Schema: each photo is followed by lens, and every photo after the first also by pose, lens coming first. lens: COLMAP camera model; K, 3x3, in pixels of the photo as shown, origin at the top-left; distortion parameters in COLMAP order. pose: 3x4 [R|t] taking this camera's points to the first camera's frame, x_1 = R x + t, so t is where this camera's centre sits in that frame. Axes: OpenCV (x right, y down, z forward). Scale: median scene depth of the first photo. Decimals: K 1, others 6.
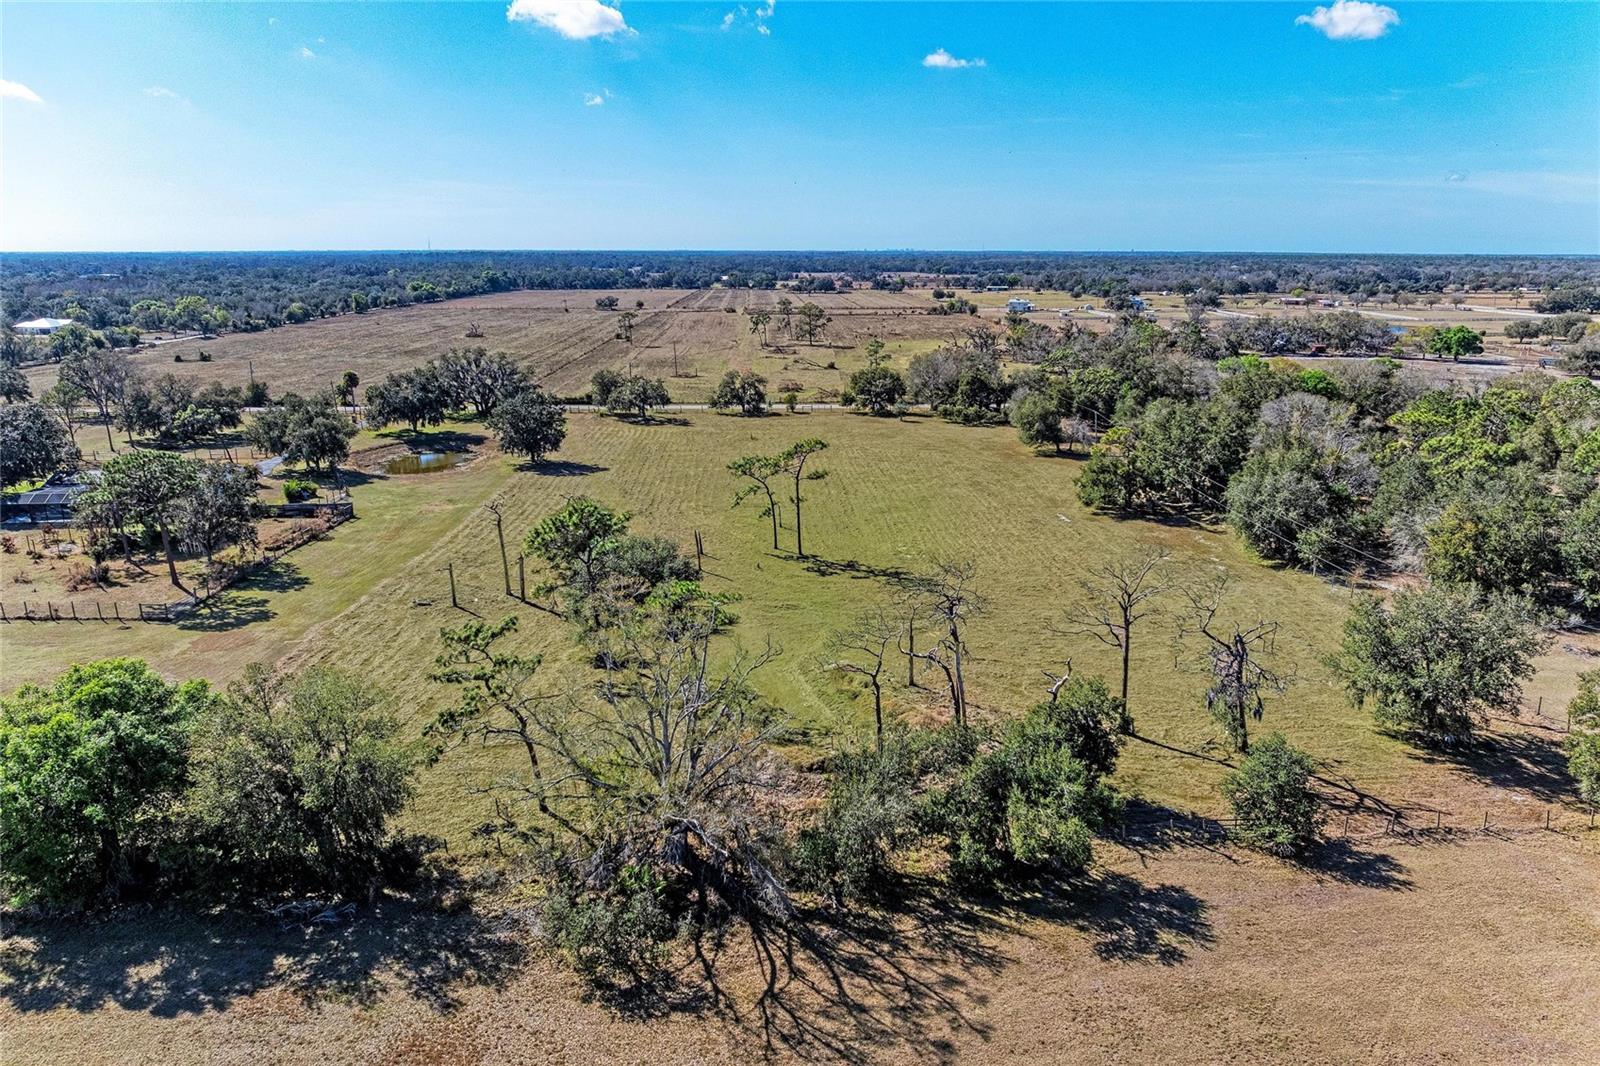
lens RADIAL K [[1120.0, 0, 811.3], [0, 1120.0, 535.3], [0, 0, 1]] dist [-0.010123, -0.005057]
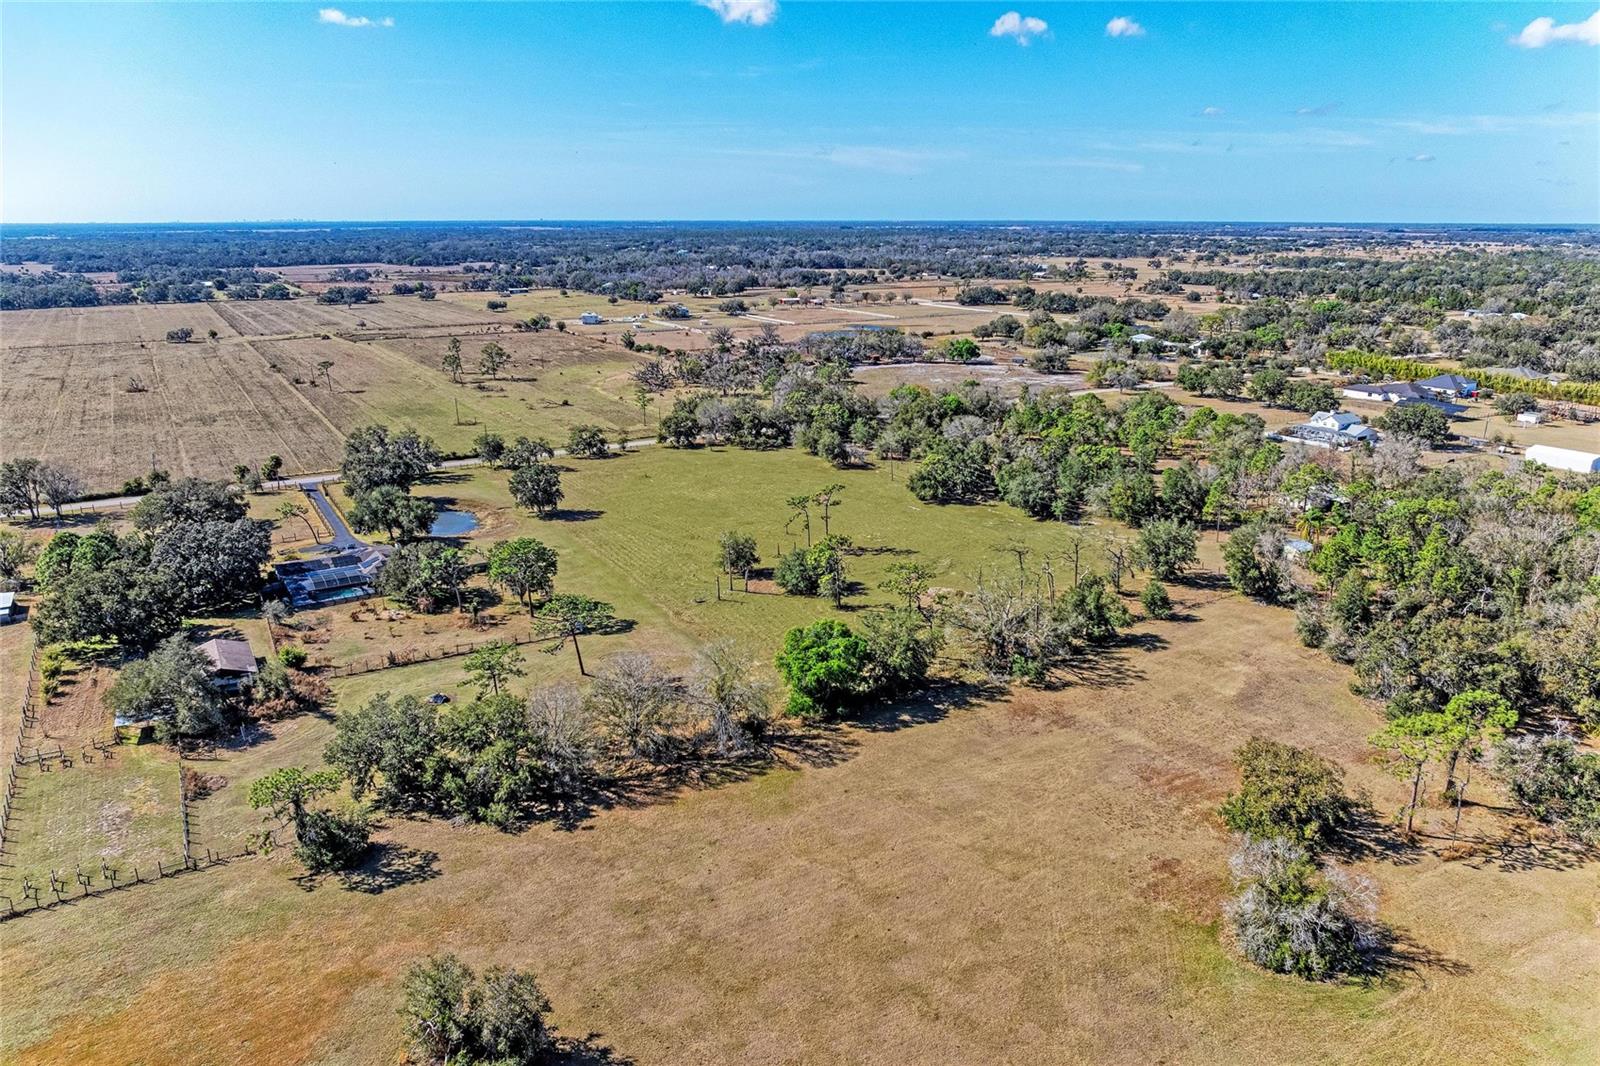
lens RADIAL K [[1120.0, 0, 811.3], [0, 1120.0, 535.3], [0, 0, 1]] dist [-0.010123, -0.005057]
pose [[0.876986, -0.135152, 0.461117, -0.497625], [0.123094, 0.990797, 0.056290, -0.061640], [-0.464482, 0.007395, 0.885552, -0.340968]]
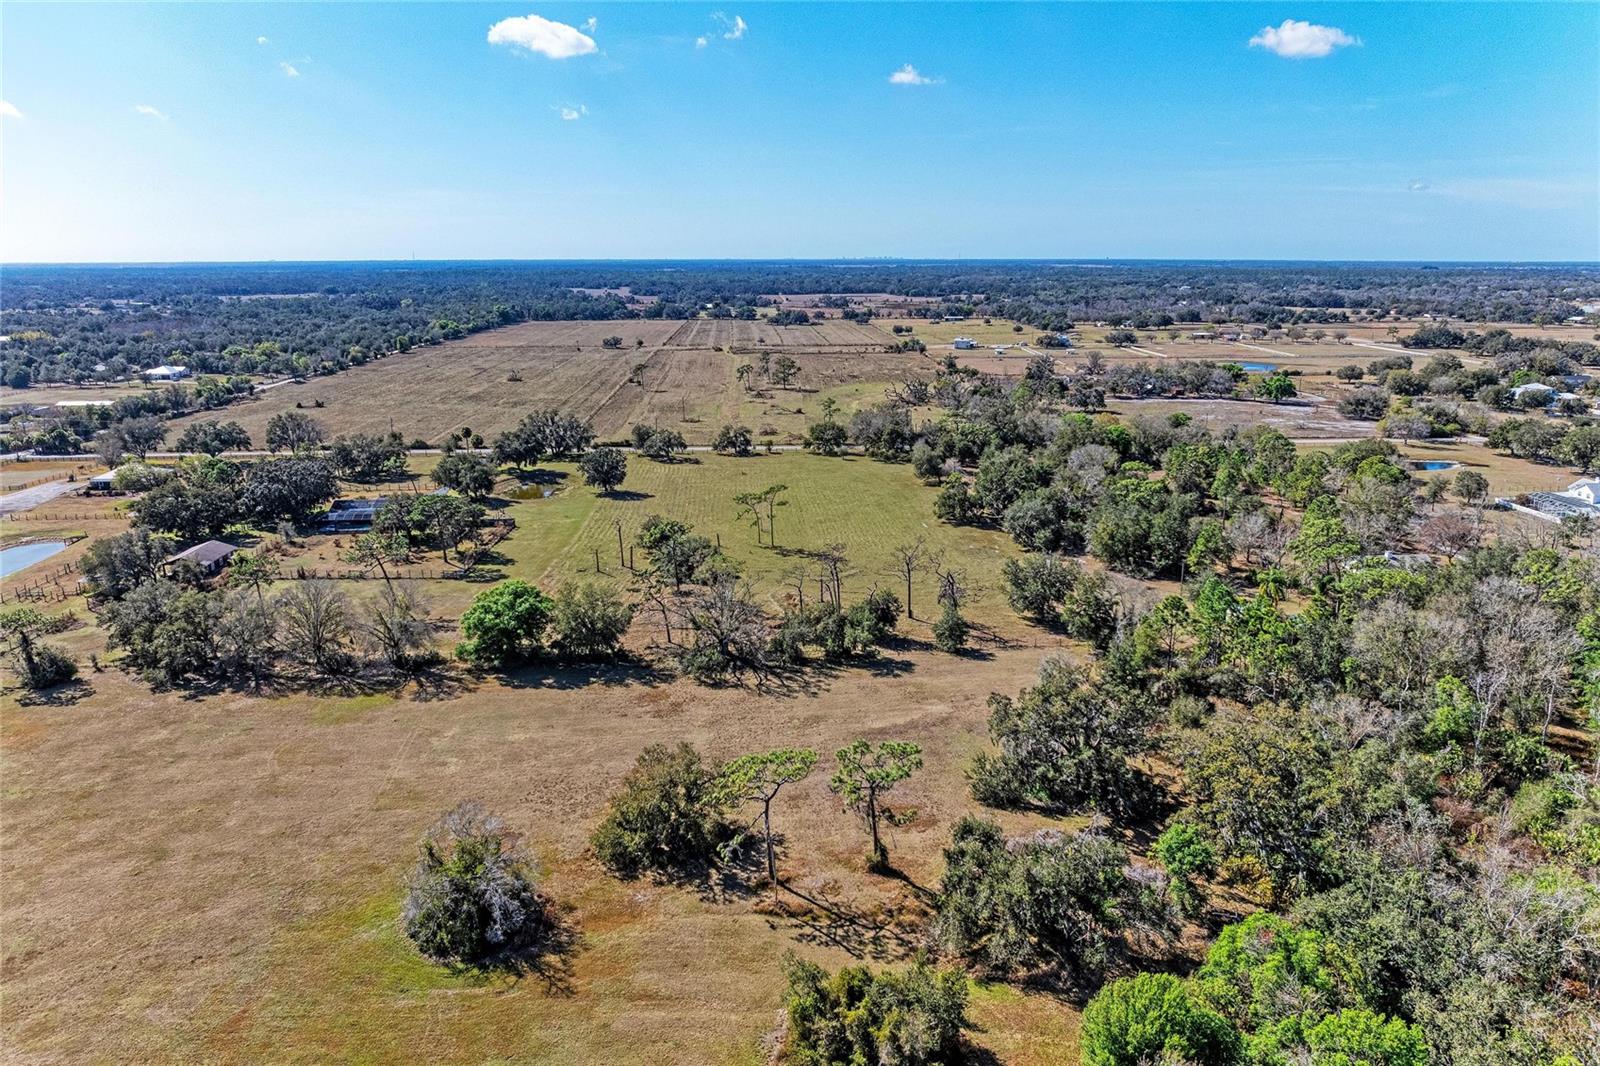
lens RADIAL K [[1111.6, 0, 800.0], [0, 1111.6, 533.0], [0, 0, 1]] dist [-0.008219, -0.002778]
pose [[0.999959, -0.004891, 0.007658, 0.011981], [0.004948, 0.999960, -0.007436, 0.005662], [-0.007622, 0.007474, 0.999943, -0.475574]]
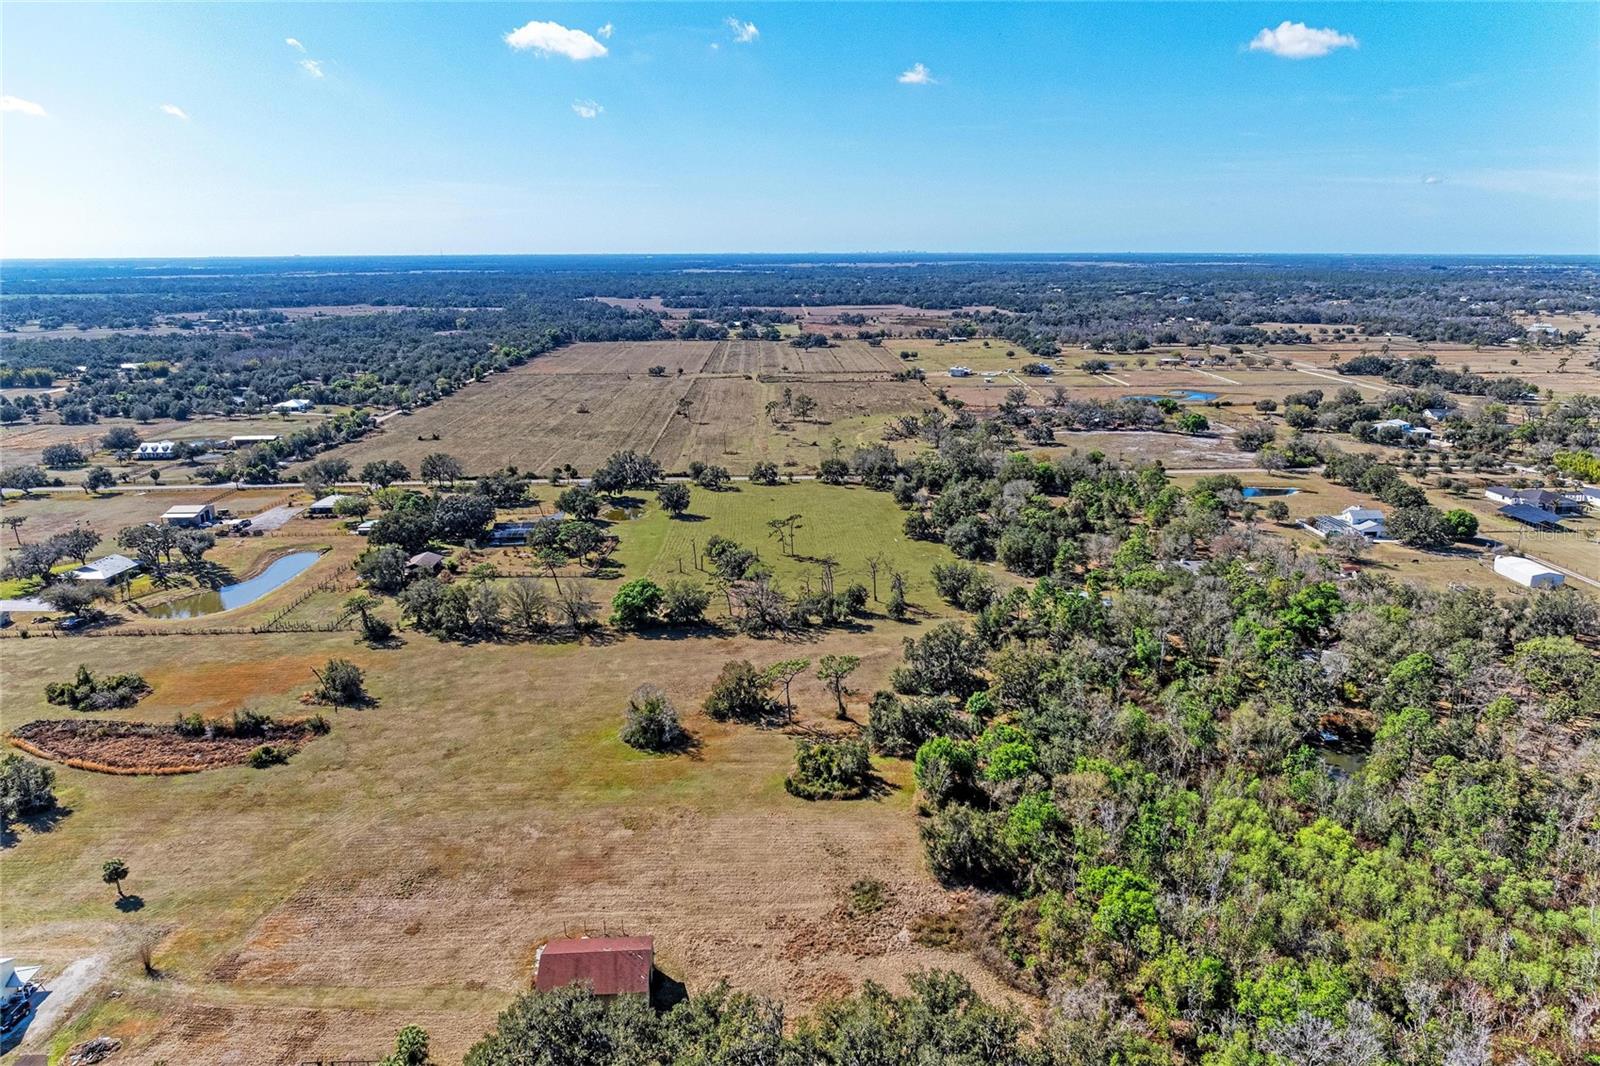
lens RADIAL K [[1104.1, 0, 821.1], [0, 1104.1, 532.3], [0, 0, 1]] dist [-0.000712, -0.000888]
pose [[0.999966, -0.006185, 0.005367, 0.026772], [0.006196, 0.999979, -0.002046, -0.018645], [-0.005354, 0.002079, 0.999984, -1.007529]]
